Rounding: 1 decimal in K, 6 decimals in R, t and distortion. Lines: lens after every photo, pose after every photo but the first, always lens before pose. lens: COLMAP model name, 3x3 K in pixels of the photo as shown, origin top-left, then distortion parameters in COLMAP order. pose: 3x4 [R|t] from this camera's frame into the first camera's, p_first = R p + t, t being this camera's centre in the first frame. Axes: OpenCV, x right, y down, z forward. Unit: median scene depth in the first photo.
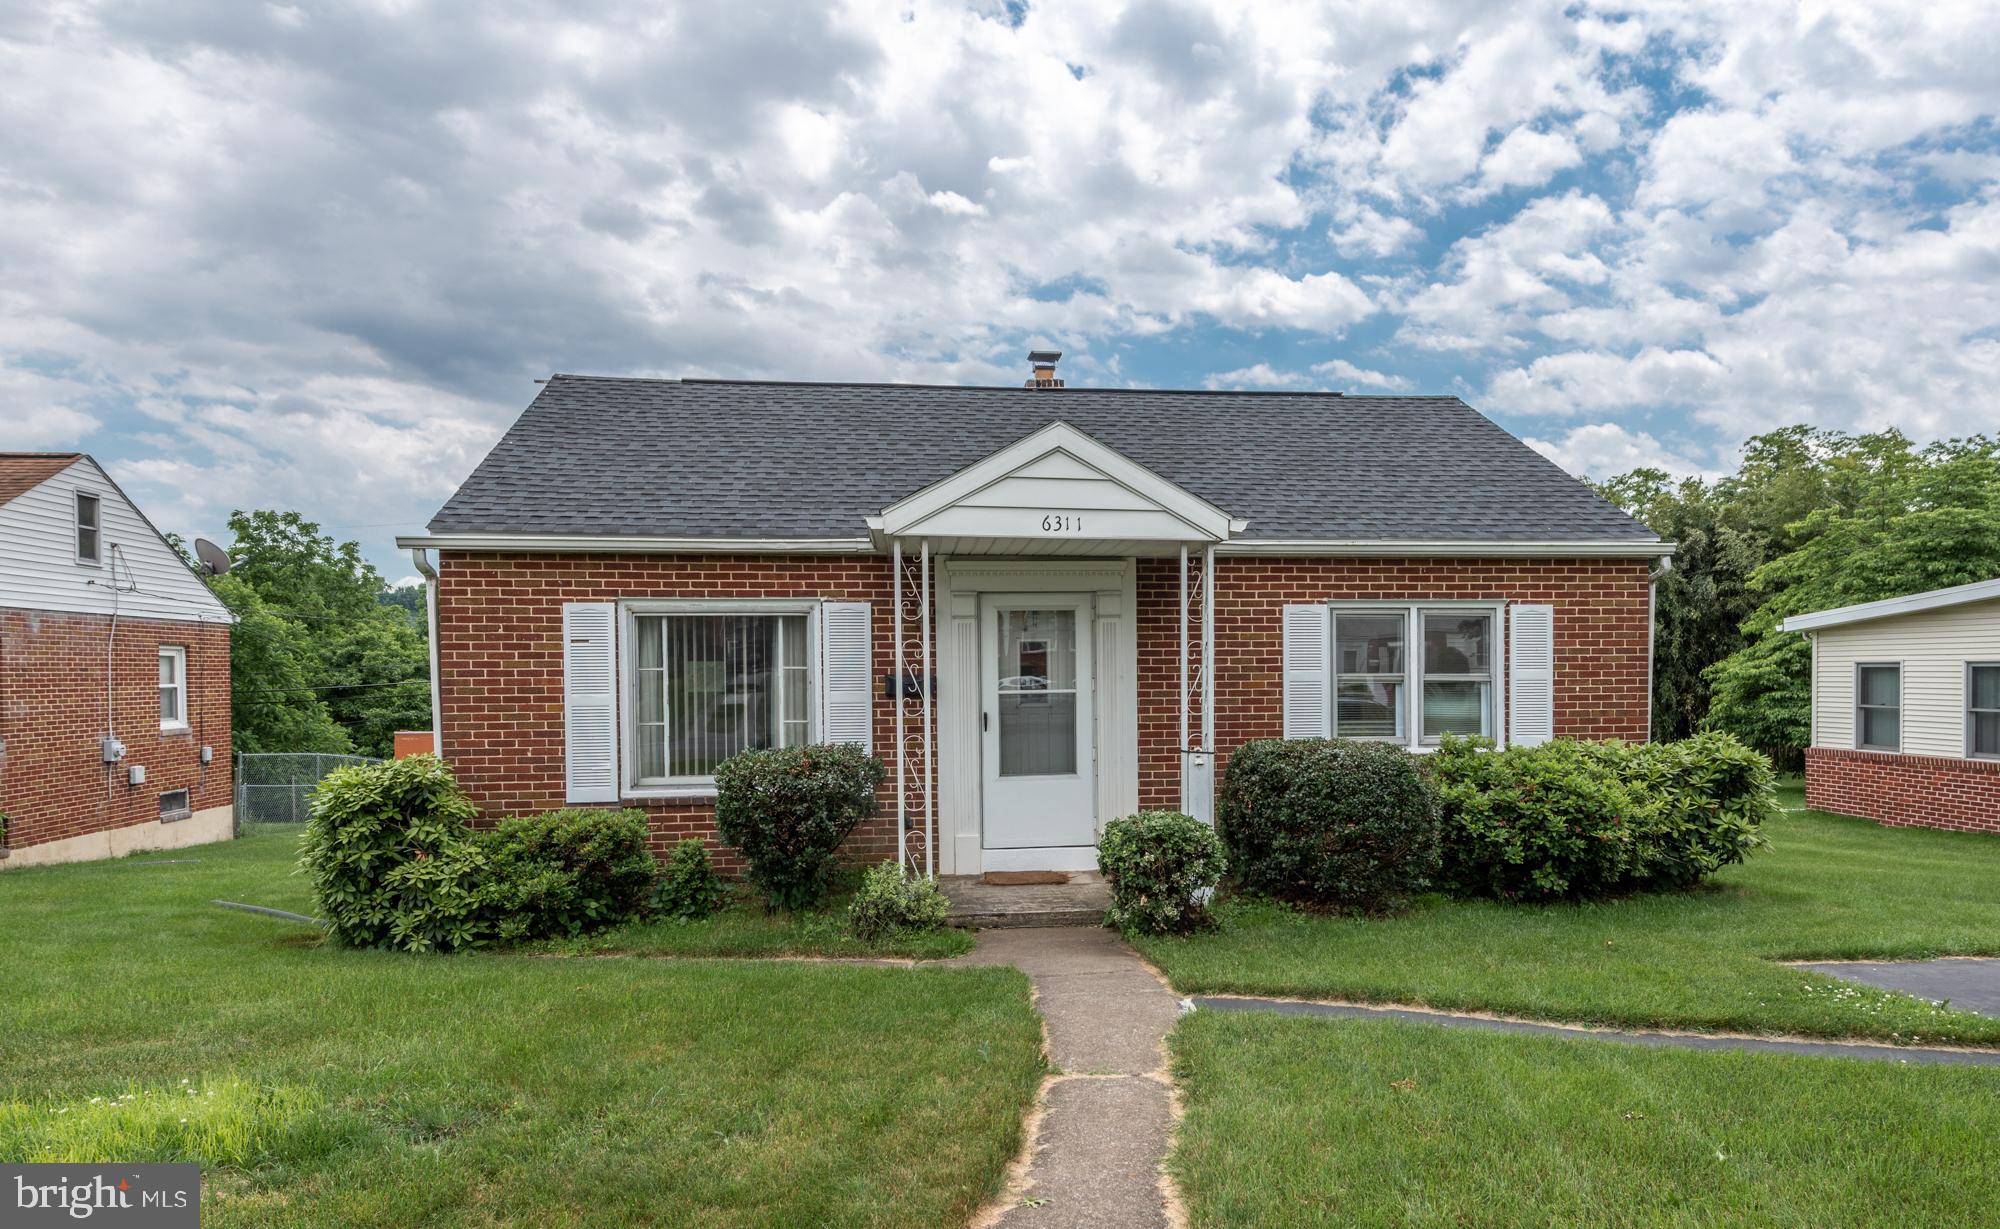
lens RADIAL K [[1250.4, 0, 1042.5], [0, 1250.4, 702.8], [0, 0, 1]] dist [0.013122, -0.003530]
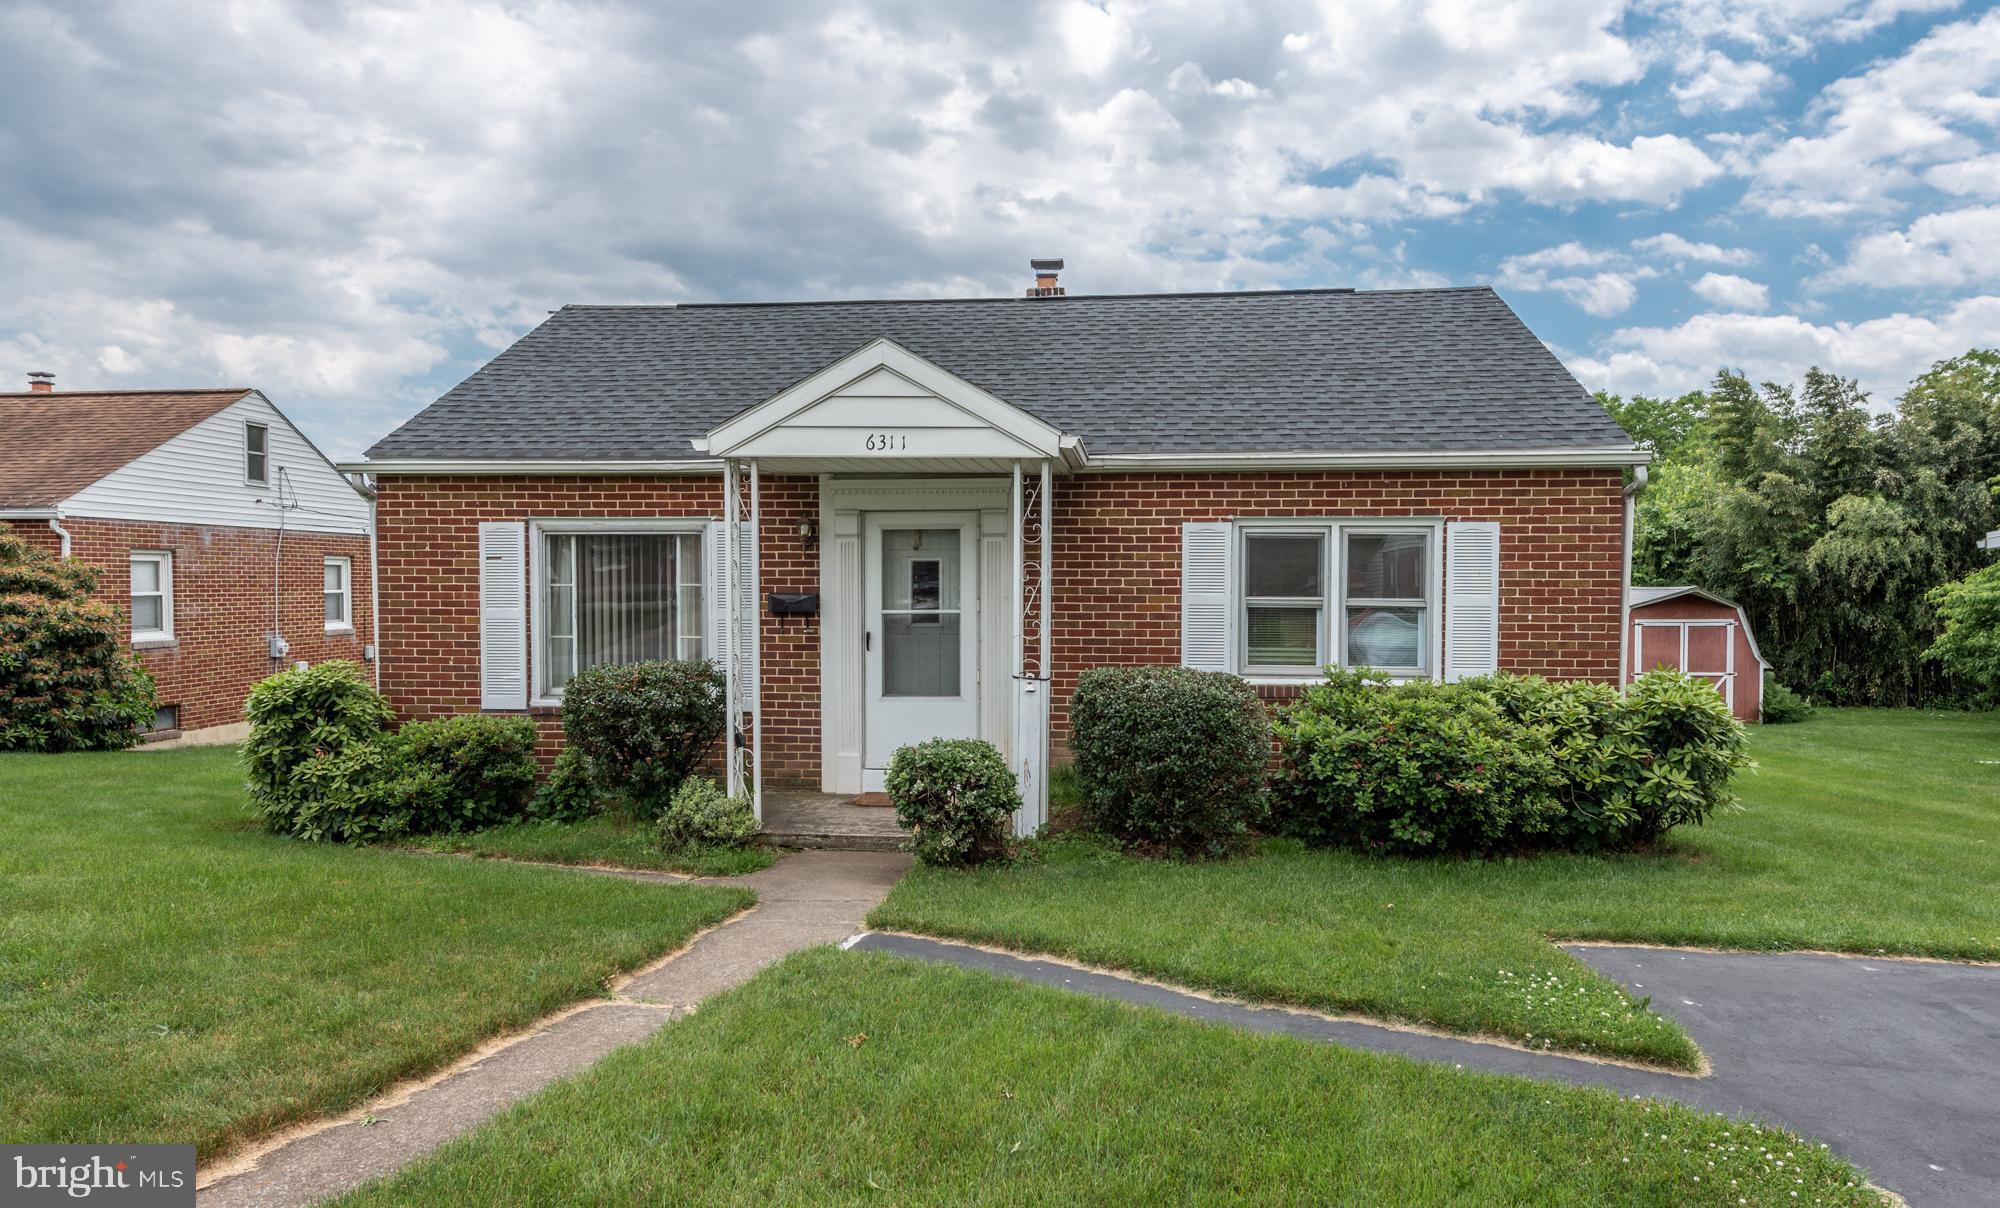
lens RADIAL K [[1277.9, 0, 999.2], [0, 1277.9, 631.0], [0, 0, 1]] dist [0.012744, -0.000853]
pose [[0.971964, 0.018949, -0.234364, 0.307255], [-0.015362, 0.999735, 0.017118, -0.012561], [0.234626, -0.013038, 0.971998, 0.038964]]
